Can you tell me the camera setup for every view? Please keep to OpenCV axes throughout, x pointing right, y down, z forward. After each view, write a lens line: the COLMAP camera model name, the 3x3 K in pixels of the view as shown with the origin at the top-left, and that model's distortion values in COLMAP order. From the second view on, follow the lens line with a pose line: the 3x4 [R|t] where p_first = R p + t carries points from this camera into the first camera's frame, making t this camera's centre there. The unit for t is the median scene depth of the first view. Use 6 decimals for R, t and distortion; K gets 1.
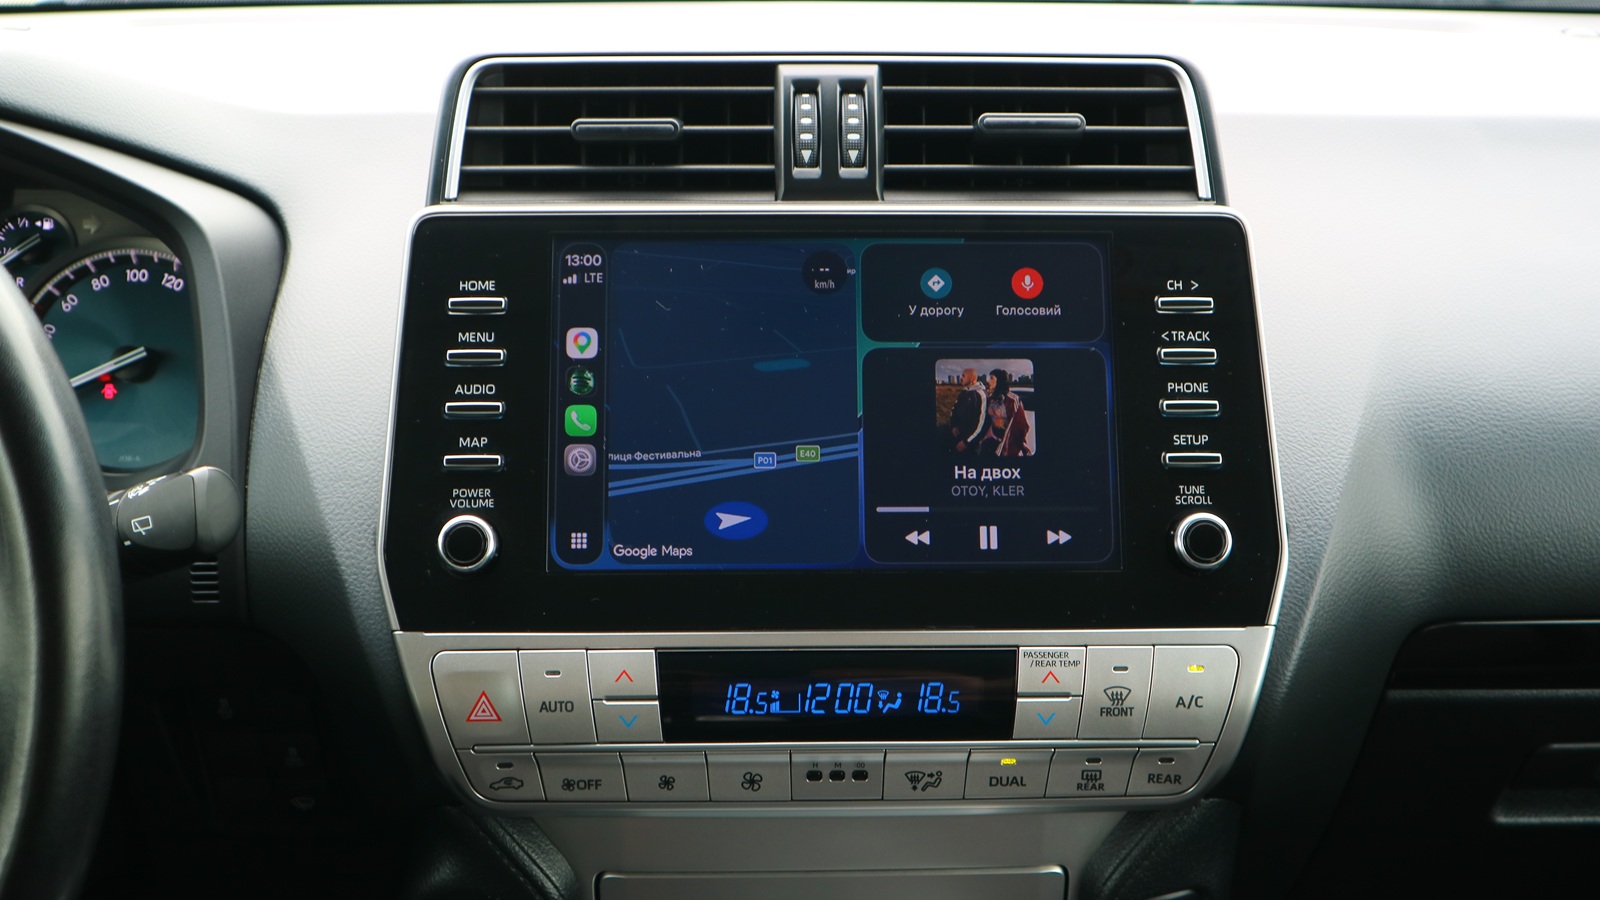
lens RADIAL K [[1680.3, 0, 807.2], [0, 1680.3, 450.2], [0, 0, 1]] dist [-0.012794, 0.000000]
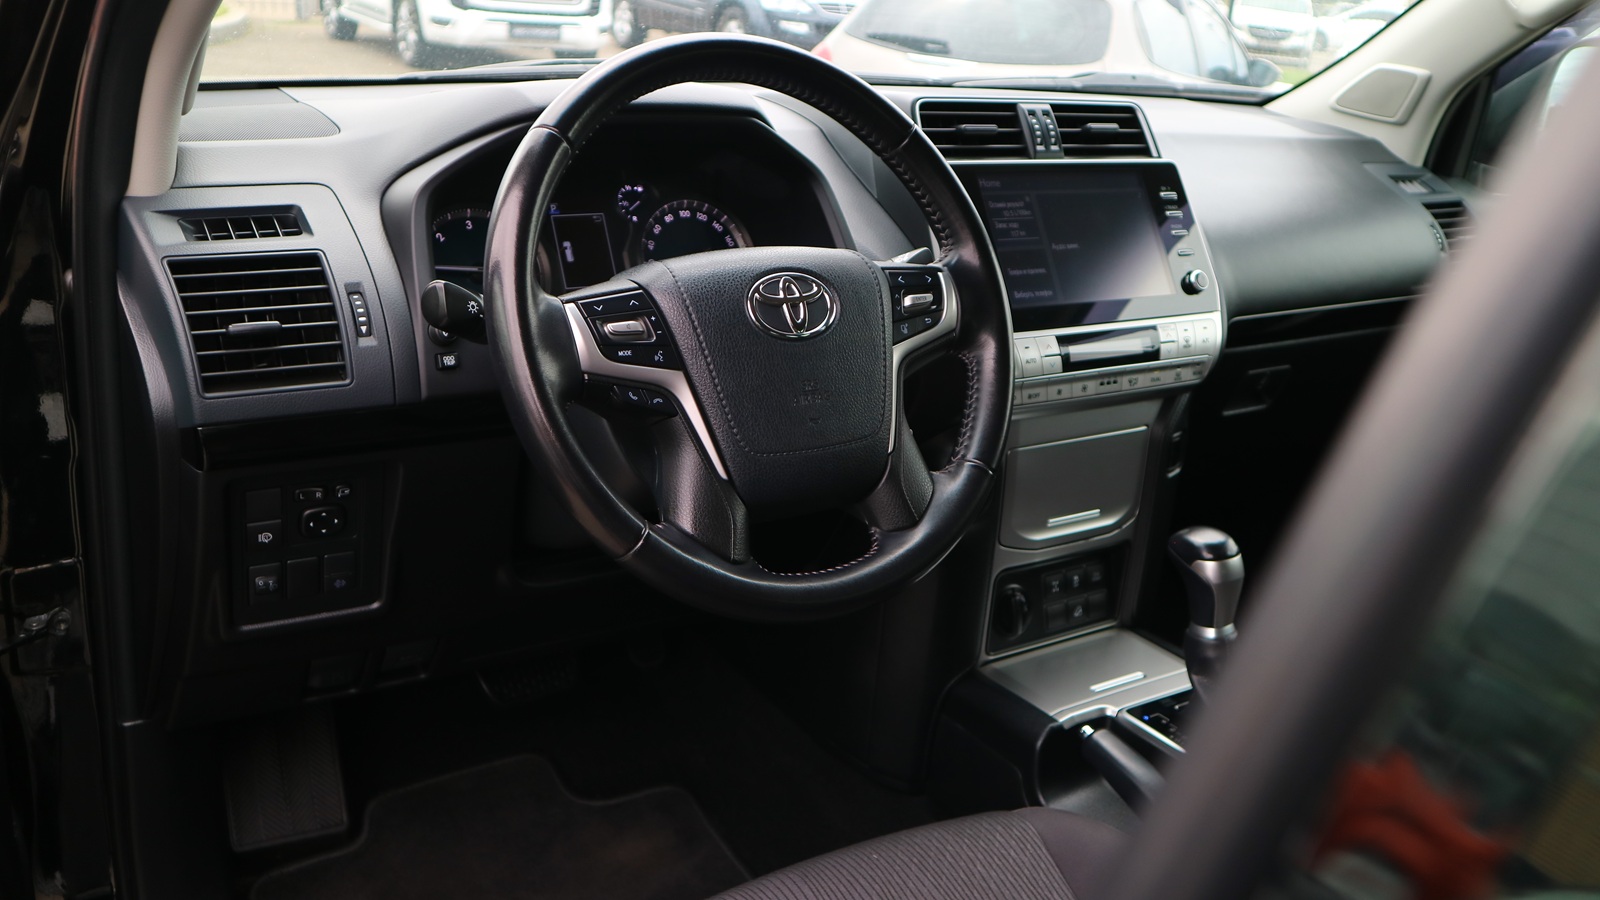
lens RADIAL K [[1492.7, 0, 850.6], [0, 1492.7, 419.5], [0, 0, 1]] dist [-0.017757, 0.000000]
pose [[0.822839, -0.107596, 0.557996, -1.464889], [0.139046, 0.990185, -0.014109, 0.214295], [-0.551002, 0.089197, 0.829723, -0.595666]]
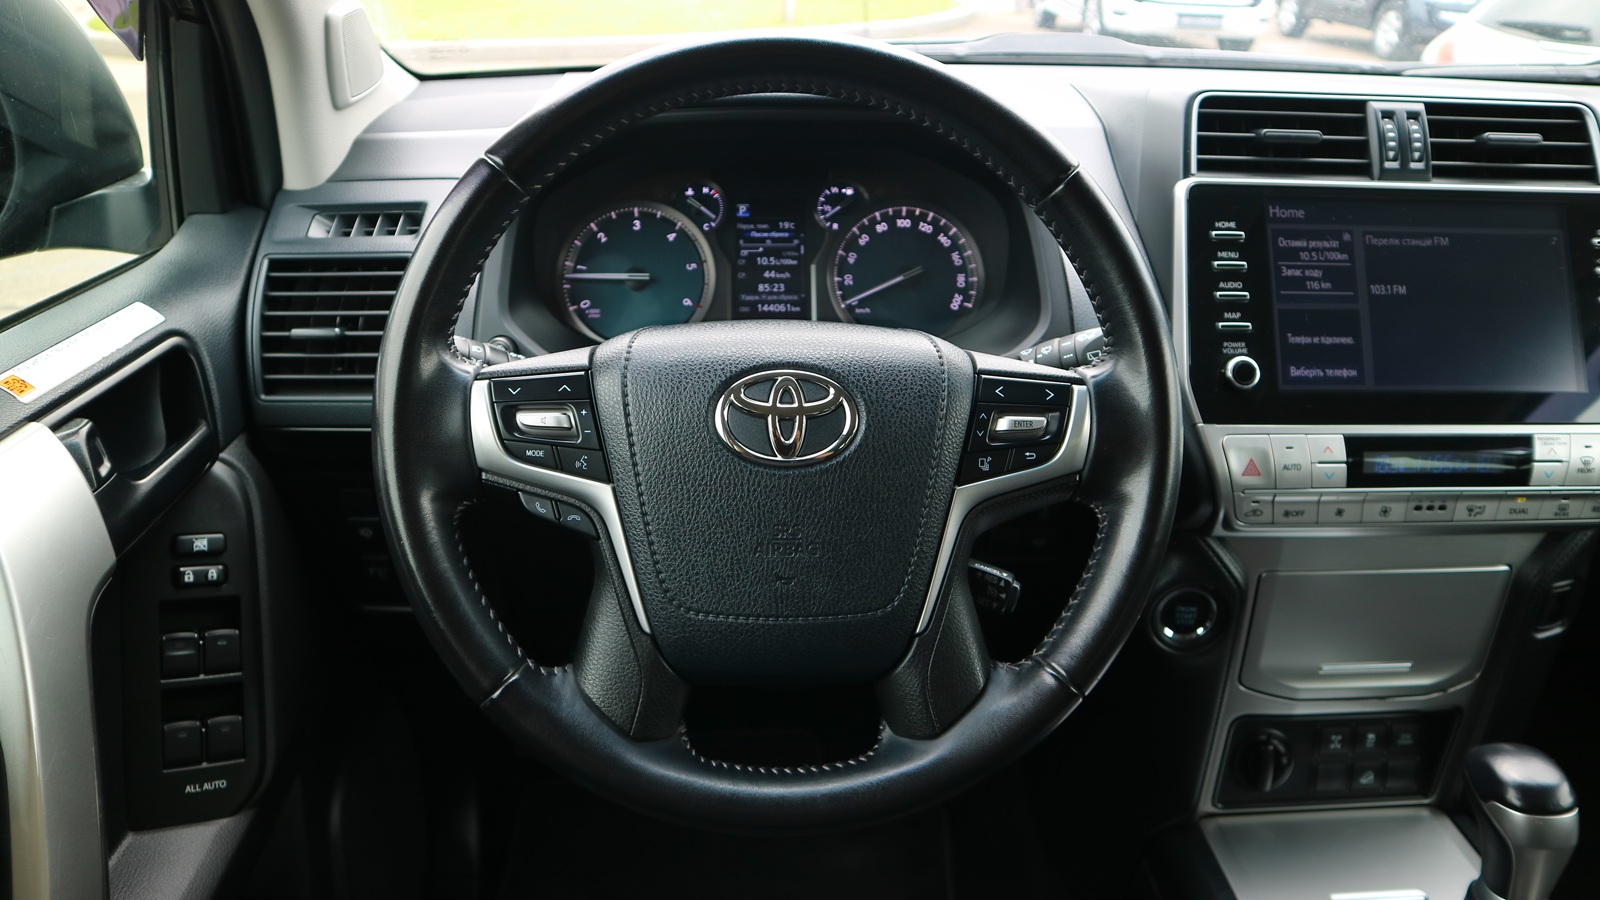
lens RADIAL K [[1165.9, 0, 788.2], [0, 1165.9, 444.4], [0, 0, 1]] dist [-0.118113, 0.073191]
pose [[0.999567, 0.000720, 0.029409, -0.654056], [-0.002050, 0.998976, 0.045200, 0.070937], [-0.029346, -0.045241, 0.998545, -0.152473]]
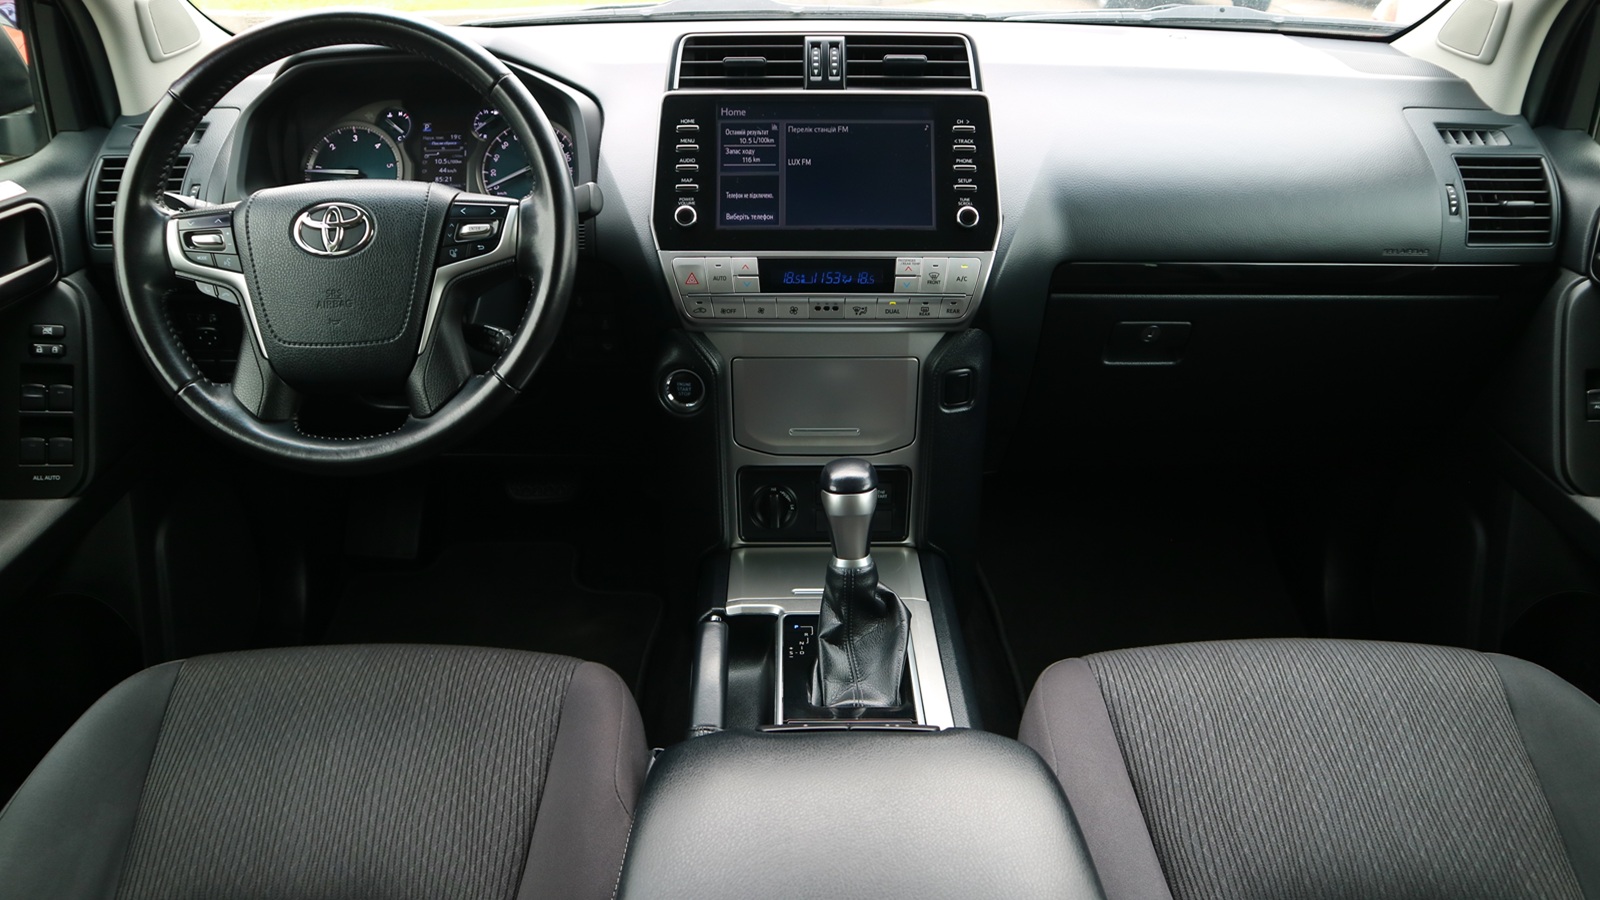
lens RADIAL K [[1165.9, 0, 778.5], [0, 1165.9, 437.5], [0, 0, 1]] dist [-0.118113, 0.073191]
pose [[0.999495, 0.006783, -0.031035, 0.000753], [-0.004874, 0.998115, 0.061179, 0.268212], [0.031391, -0.060997, 0.997644, -0.766114]]
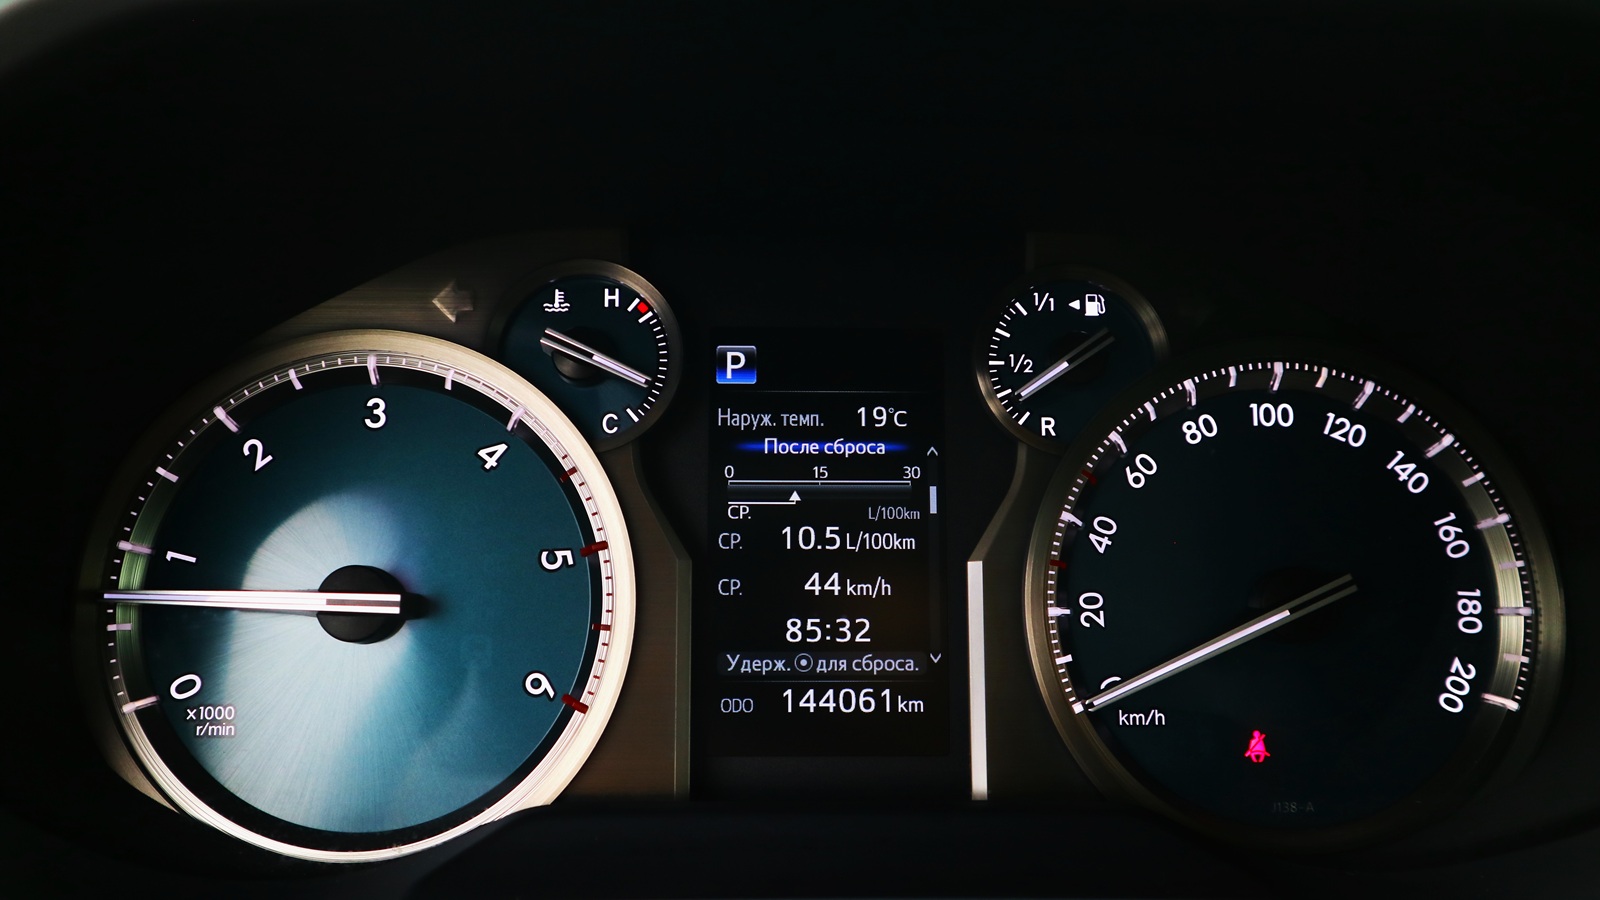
lens RADIAL K [[1429.0, 0, 792.0], [0, 1429.0, 443.1], [0, 0, 1]] dist [-0.051427, 0.002305]
pose [[0.999773, 0.016132, 0.013937, -0.654313], [-0.015795, 0.999588, -0.023957, -0.101018], [-0.014318, 0.023732, 0.999616, 0.710170]]
